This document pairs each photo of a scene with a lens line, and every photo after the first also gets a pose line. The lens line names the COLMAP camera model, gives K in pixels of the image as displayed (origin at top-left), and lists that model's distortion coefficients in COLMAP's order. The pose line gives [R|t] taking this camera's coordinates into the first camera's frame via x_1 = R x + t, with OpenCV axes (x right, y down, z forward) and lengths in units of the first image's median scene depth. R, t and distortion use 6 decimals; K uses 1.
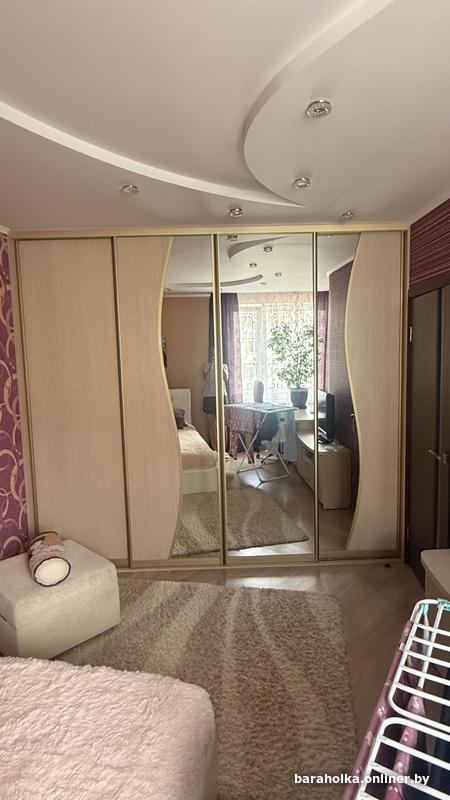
lens RADIAL K [[482.9, 0, 225.0], [0, 482.9, 400.0], [0, 0, 1]] dist [0.002111, 0.000592]
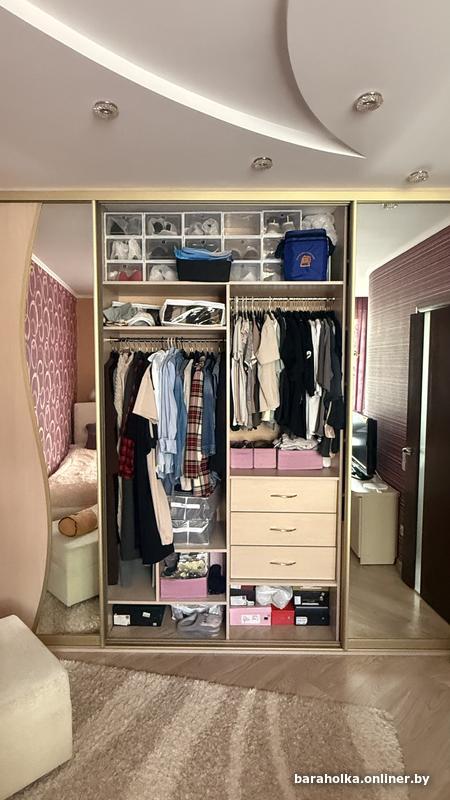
lens RADIAL K [[482.9, 0, 225.0], [0, 482.9, 400.0], [0, 0, 1]] dist [0.002111, 0.000592]
pose [[0.998695, 0.038776, -0.033233, -0.001182], [-0.039430, 0.999037, -0.019265, -0.032396], [0.032454, 0.020551, 0.999262, 0.343983]]
